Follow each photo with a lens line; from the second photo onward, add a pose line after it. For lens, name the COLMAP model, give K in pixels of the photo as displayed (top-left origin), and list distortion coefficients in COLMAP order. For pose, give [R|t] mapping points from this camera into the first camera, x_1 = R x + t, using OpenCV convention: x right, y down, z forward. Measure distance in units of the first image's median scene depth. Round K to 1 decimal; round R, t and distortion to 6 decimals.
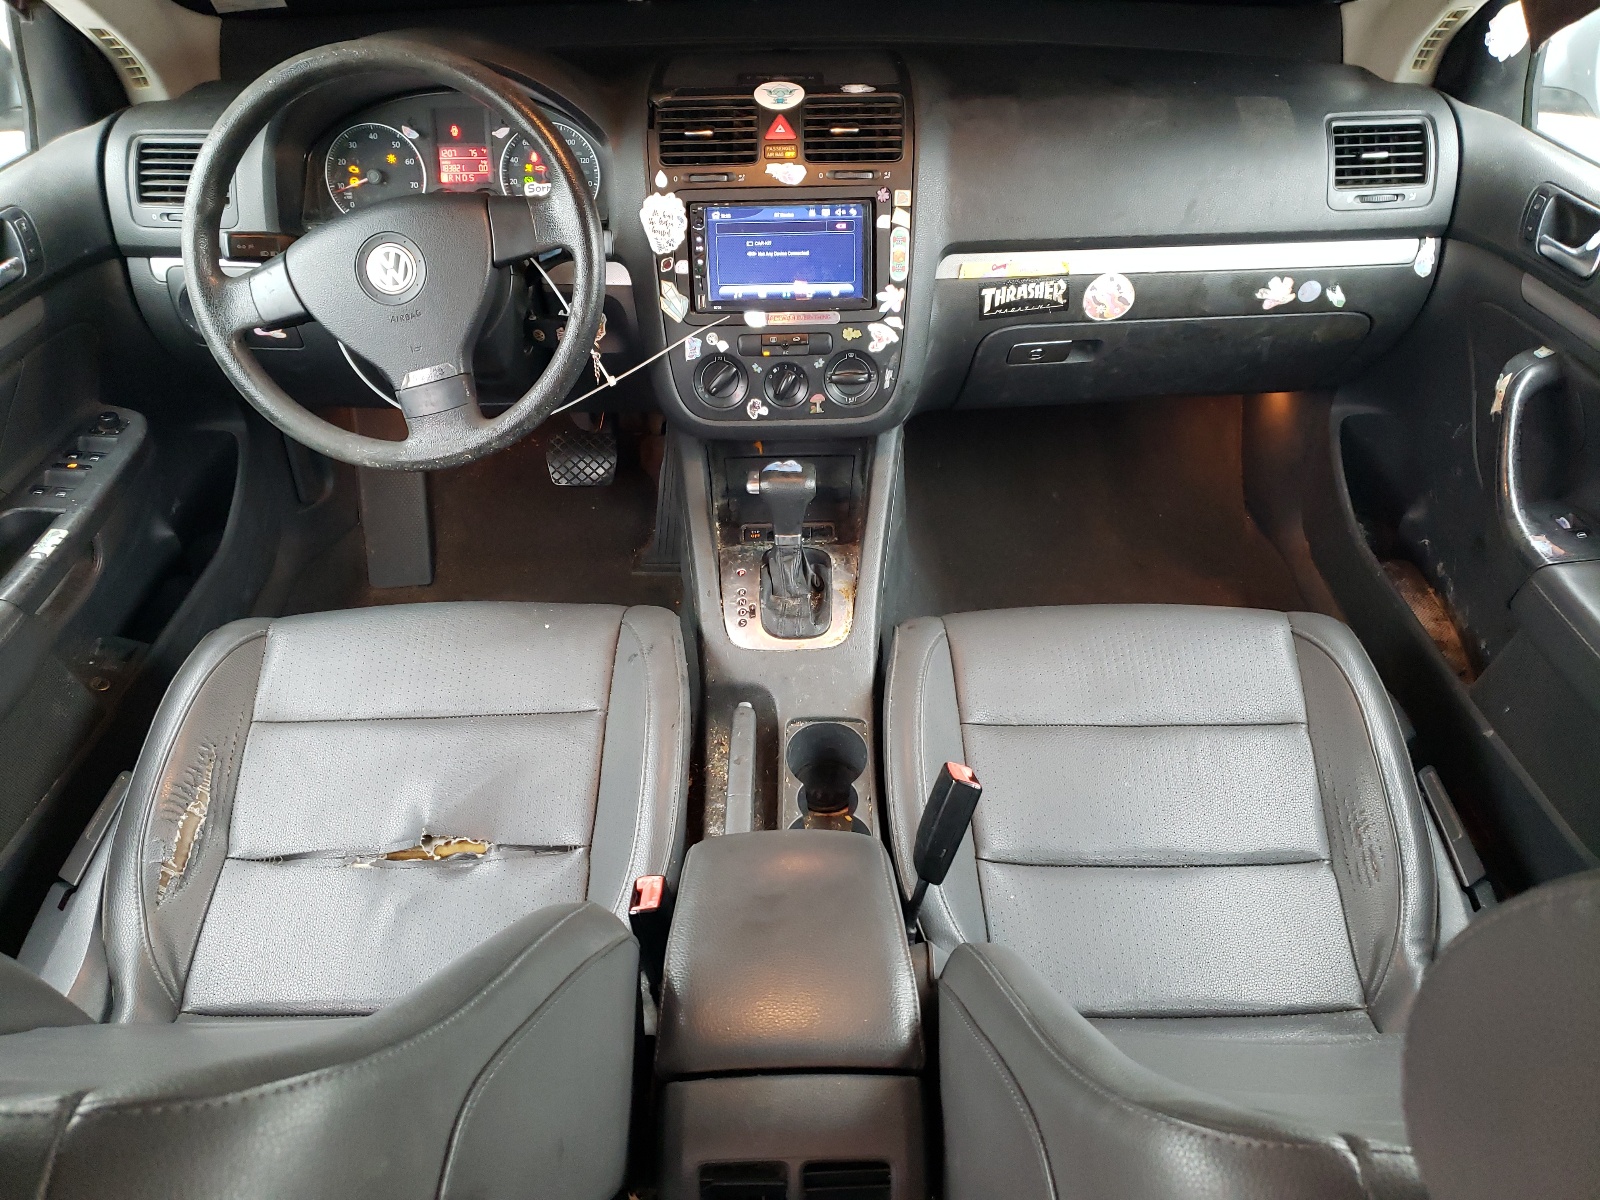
lens RADIAL K [[1220.3, 0, 808.1], [0, 1220.3, 598.8], [0, 0, 1]] dist [0.009282, -0.000237]
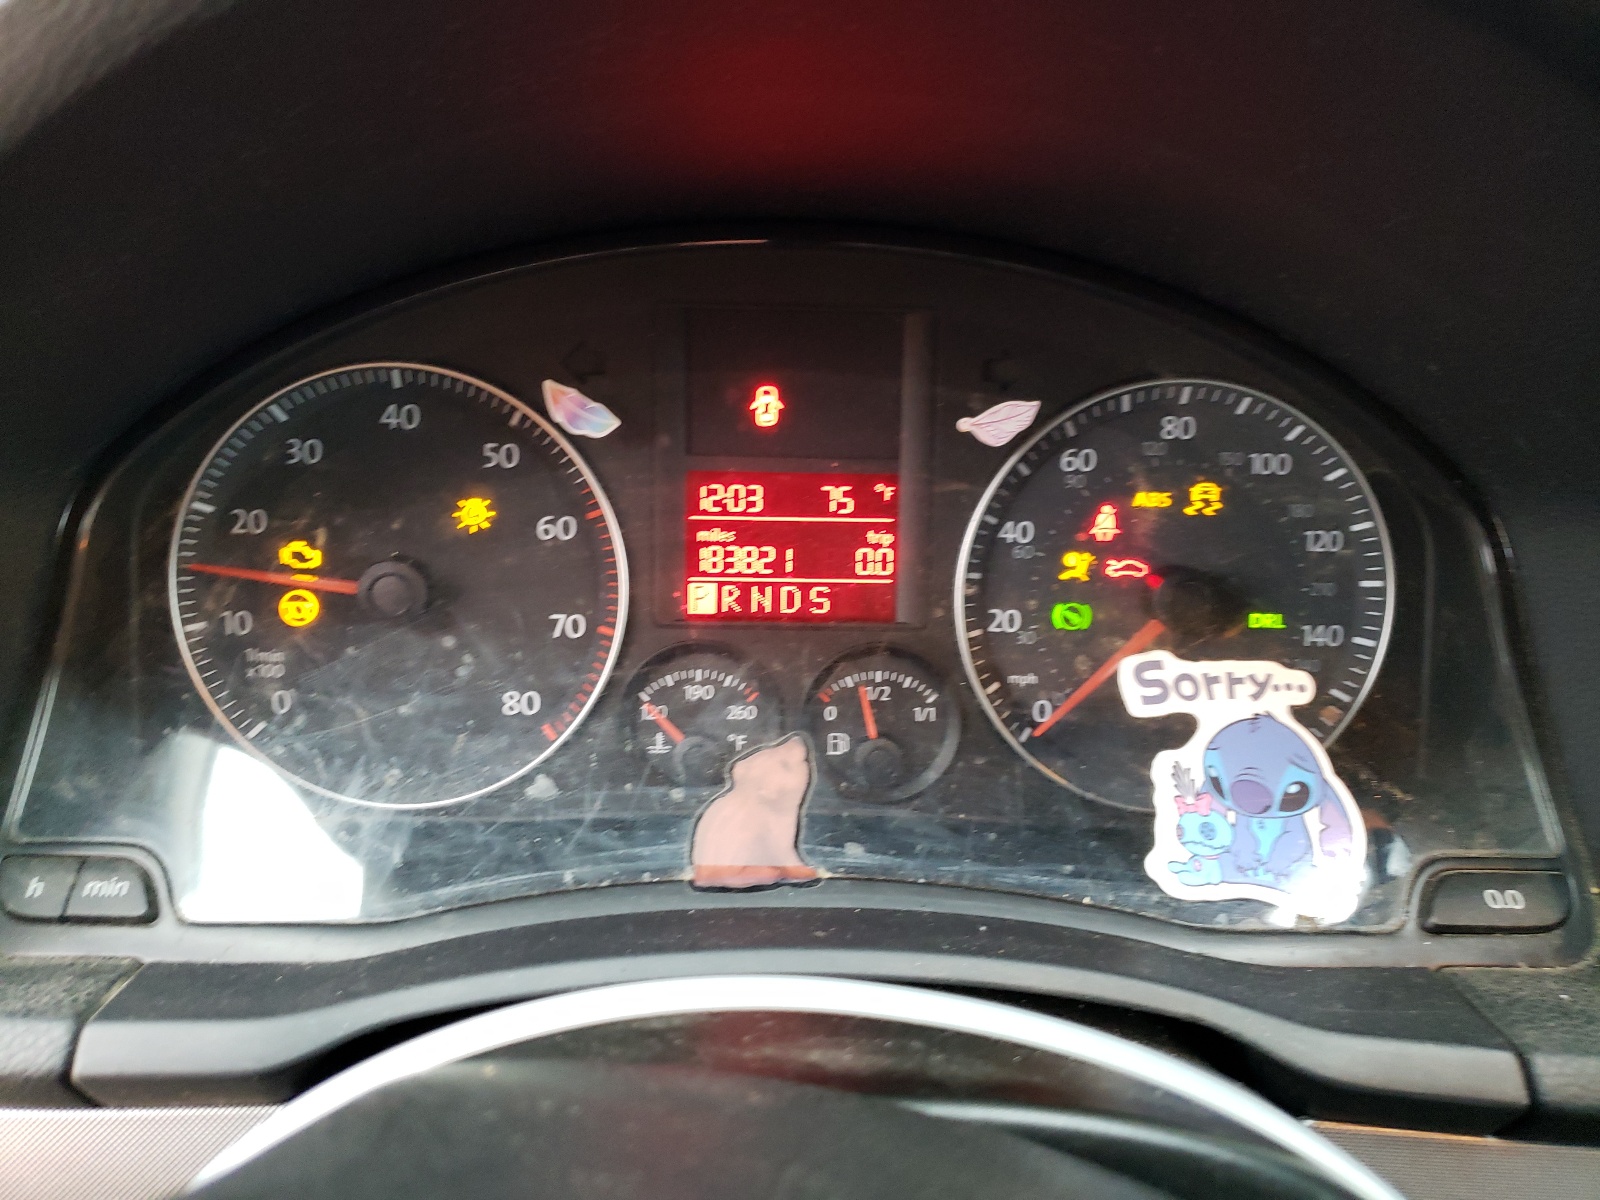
lens RADIAL K [[1220.3, 0, 793.2], [0, 1220.3, 598.2], [0, 0, 1]] dist [0.009282, -0.000237]
pose [[0.998094, 0.019446, 0.058565, -0.295202], [-0.009928, 0.987289, -0.158626, -0.309528], [-0.060905, 0.157743, 0.985600, 0.777270]]
